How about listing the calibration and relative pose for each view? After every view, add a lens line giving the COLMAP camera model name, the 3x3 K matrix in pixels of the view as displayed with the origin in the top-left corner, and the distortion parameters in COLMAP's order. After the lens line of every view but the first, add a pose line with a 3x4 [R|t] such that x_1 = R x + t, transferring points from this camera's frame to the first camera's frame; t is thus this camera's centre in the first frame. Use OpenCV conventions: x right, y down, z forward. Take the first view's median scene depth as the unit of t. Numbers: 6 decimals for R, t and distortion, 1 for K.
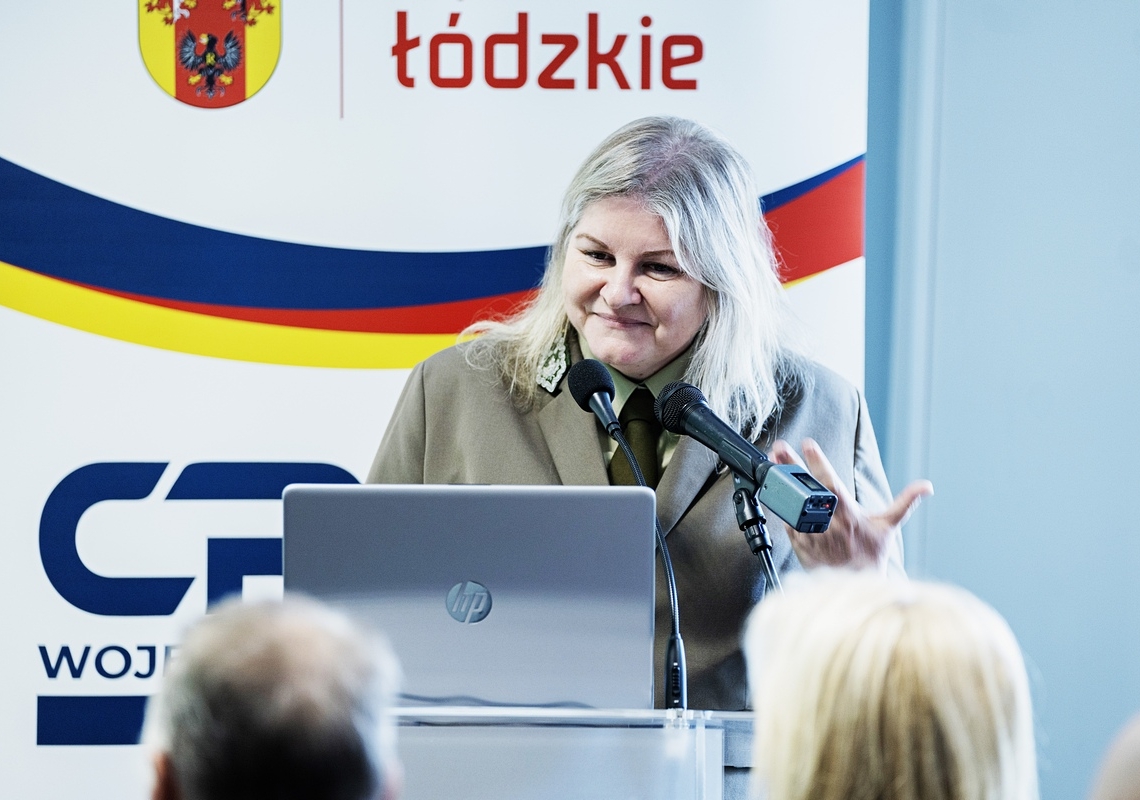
lens RADIAL K [[7512.0, 0, 568.4], [0, 7512.0, 394.3], [0, 0, 1]] dist [2.105955, 0.000000]
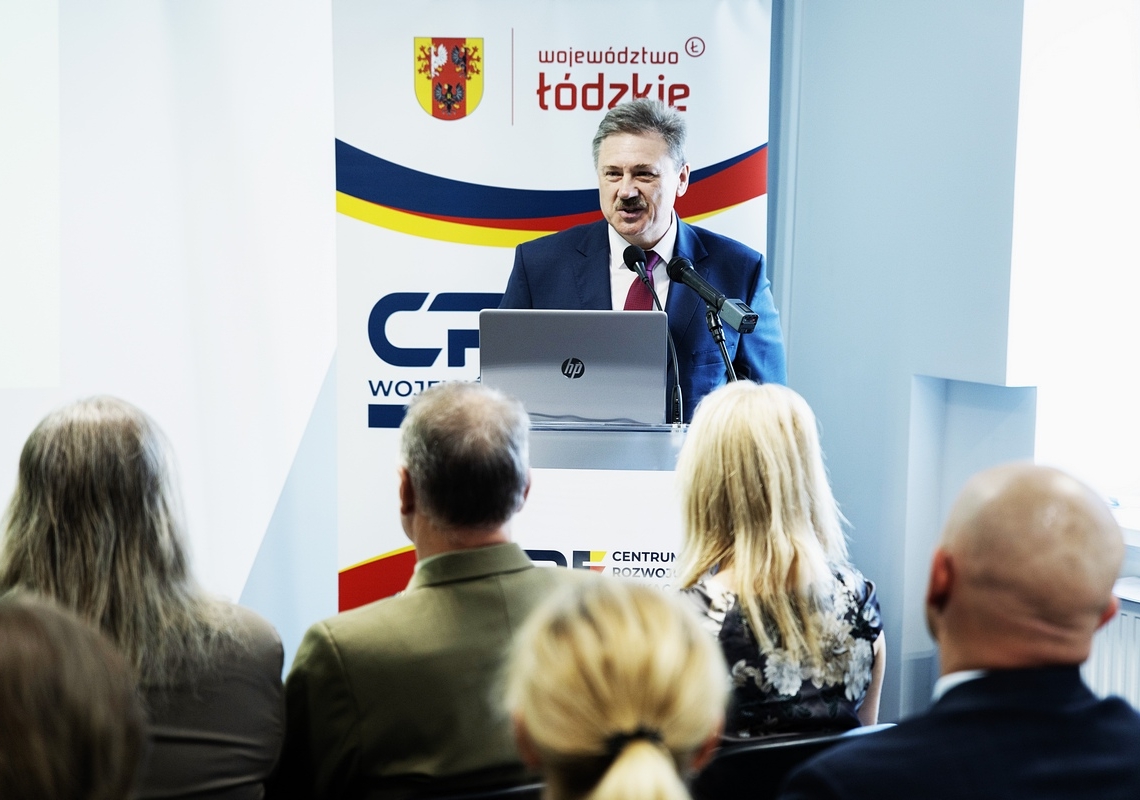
lens RADIAL K [[2814.6, 0, 573.9], [0, 2814.6, 445.4], [0, 0, 1]] dist [0.165231, 0.000000]
pose [[0.999874, 0.003247, -0.015520, -0.001162], [-0.002129, 0.997437, 0.071515, -0.004591], [0.015712, -0.071473, 0.997319, 0.229834]]
